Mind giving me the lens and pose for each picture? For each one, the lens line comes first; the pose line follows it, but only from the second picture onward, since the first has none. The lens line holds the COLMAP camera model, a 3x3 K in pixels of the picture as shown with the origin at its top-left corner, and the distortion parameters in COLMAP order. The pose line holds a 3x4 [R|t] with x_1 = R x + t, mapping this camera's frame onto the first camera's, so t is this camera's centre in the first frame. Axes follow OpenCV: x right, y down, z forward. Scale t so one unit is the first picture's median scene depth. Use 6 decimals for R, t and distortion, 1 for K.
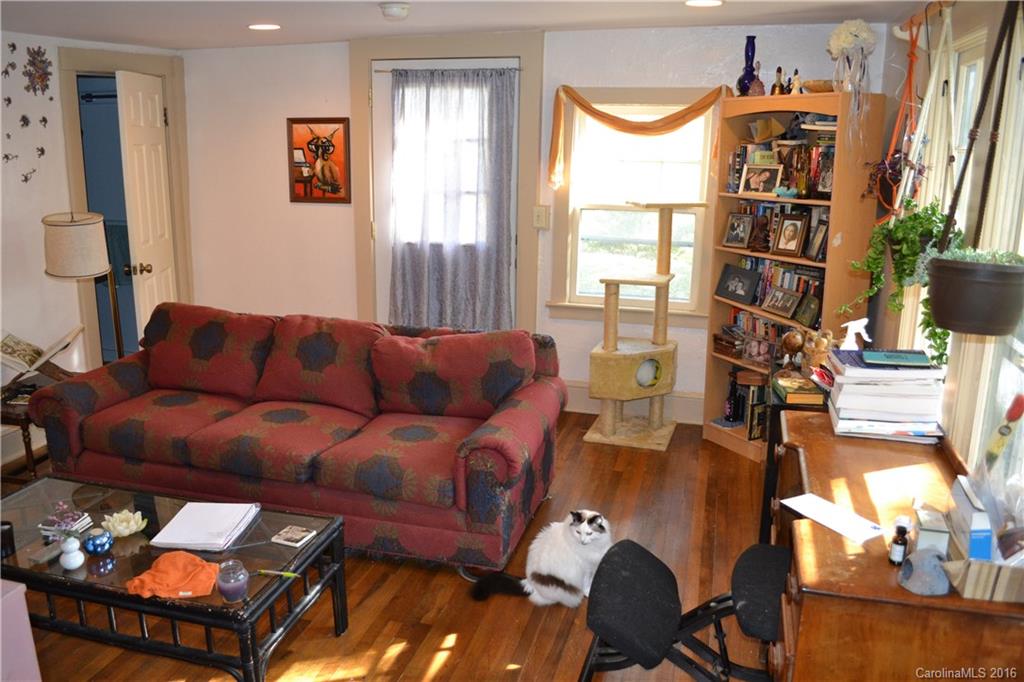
lens RADIAL K [[812.8, 0, 512.3], [0, 812.8, 339.2], [0, 0, 1]] dist [-0.065923, -0.006121]
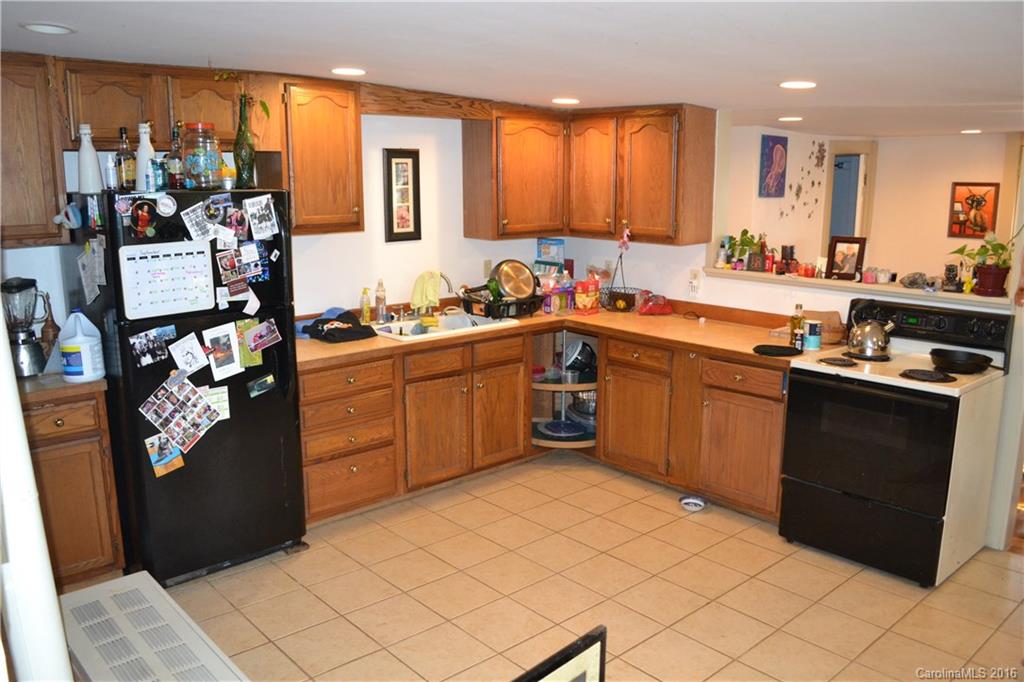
lens RADIAL K [[812.8, 0, 512.2], [0, 812.8, 342.5], [0, 0, 1]] dist [-0.065923, -0.006121]
pose [[0.844363, 0.096441, -0.527020, -0.162956], [-0.118787, 0.992882, -0.008622, 0.140630], [0.522437, 0.069883, 0.849809, -0.699293]]
